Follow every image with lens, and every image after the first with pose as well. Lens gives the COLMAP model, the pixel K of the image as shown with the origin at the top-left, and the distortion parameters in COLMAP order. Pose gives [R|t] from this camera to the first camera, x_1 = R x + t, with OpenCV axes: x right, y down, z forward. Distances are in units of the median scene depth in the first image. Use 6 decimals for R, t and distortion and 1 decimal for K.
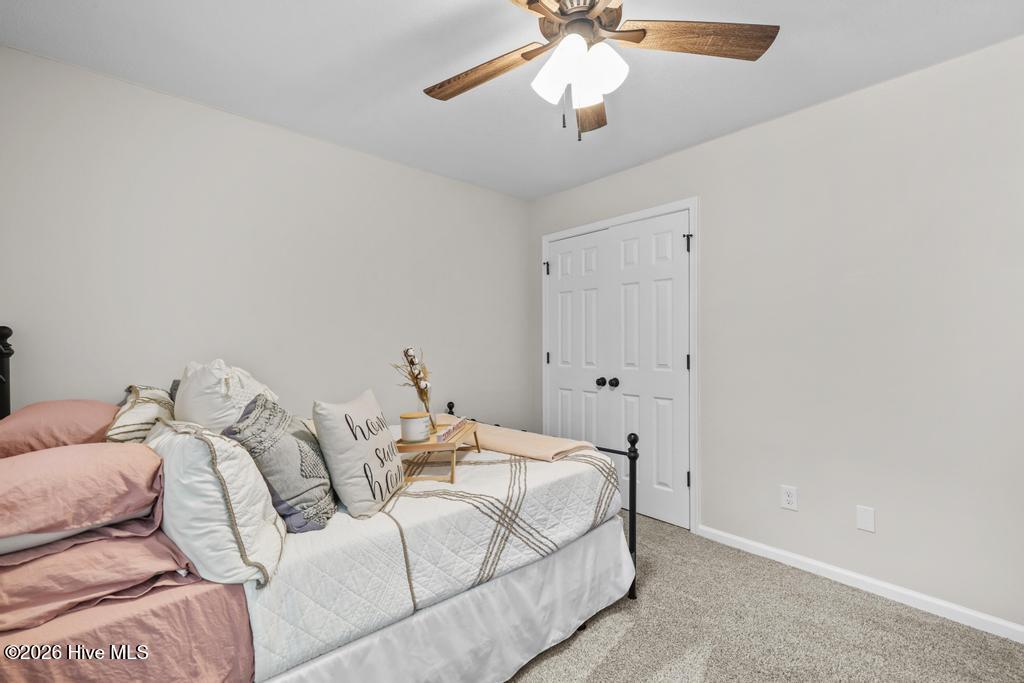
lens RADIAL K [[433.6, 0, 513.9], [0, 433.6, 342.3], [0, 0, 1]] dist [0.000015, 0.000046]
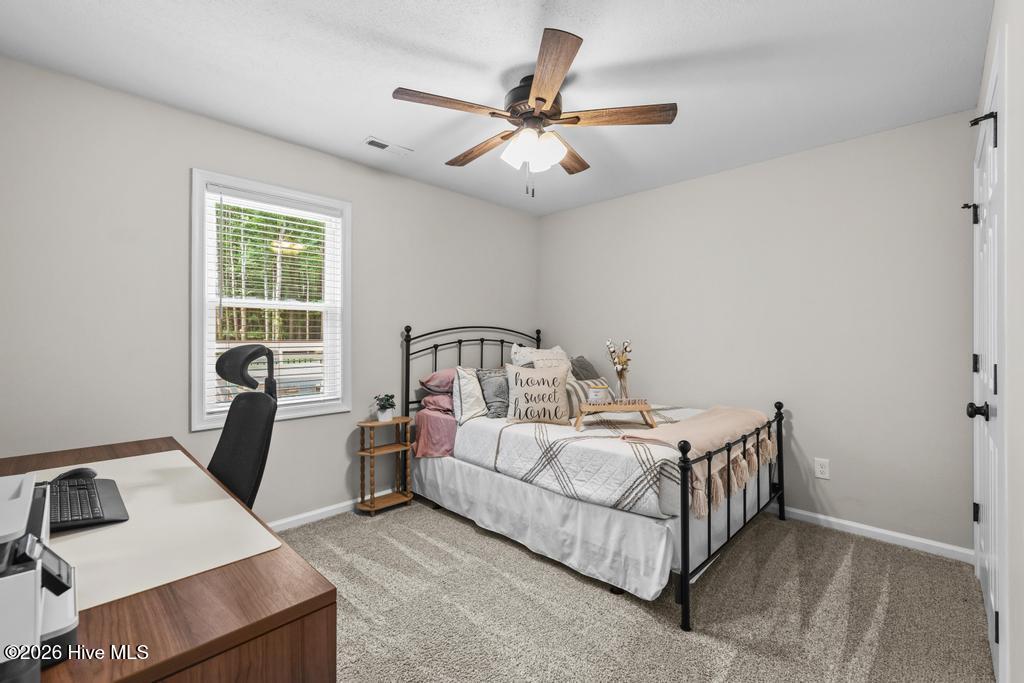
lens RADIAL K [[433.6, 0, 512.9], [0, 433.6, 339.2], [0, 0, 1]] dist [0.000015, 0.000046]
pose [[0.064523, -0.000575, -0.997916, 1.500905], [-0.006805, 0.999976, -0.001017, 0.014832], [0.997893, 0.006856, 0.064518, 0.801102]]
